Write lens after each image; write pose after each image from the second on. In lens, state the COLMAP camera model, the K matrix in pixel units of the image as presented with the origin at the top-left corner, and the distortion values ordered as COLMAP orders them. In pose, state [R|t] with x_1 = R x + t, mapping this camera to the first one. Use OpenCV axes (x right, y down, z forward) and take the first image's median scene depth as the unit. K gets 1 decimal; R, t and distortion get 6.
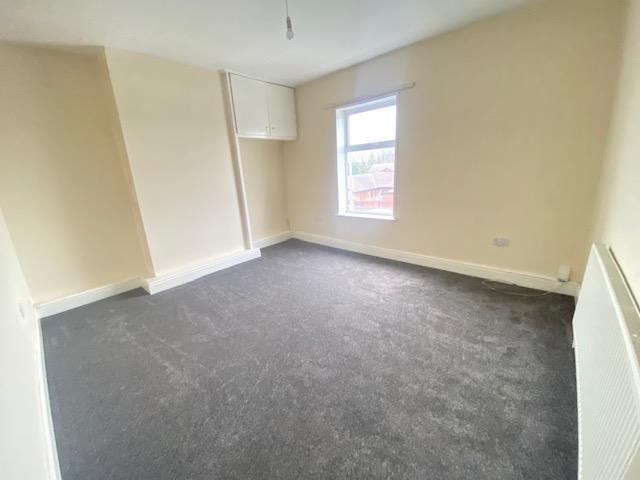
lens RADIAL K [[262.4, 0, 318.4], [0, 262.4, 238.0], [0, 0, 1]] dist [0.052394, -0.041602]
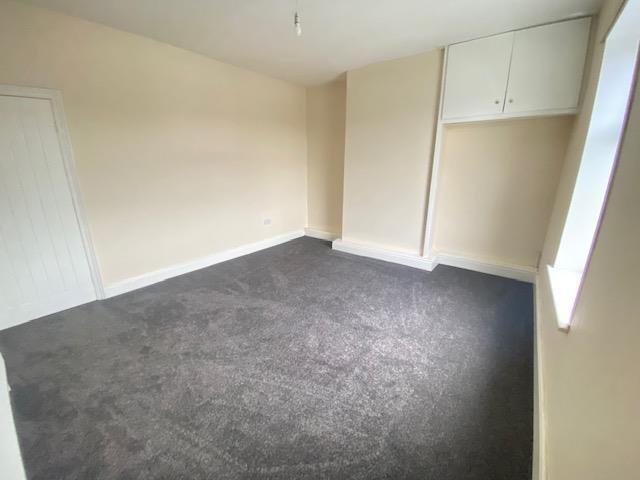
lens RADIAL K [[262.4, 0, 318.4], [0, 262.4, 238.0], [0, 0, 1]] dist [0.052394, -0.041602]
pose [[0.059399, 0.319068, -0.945869, 0.558809], [-0.261308, 0.919471, 0.293754, -0.193548], [0.963426, 0.229715, 0.137990, 0.588974]]
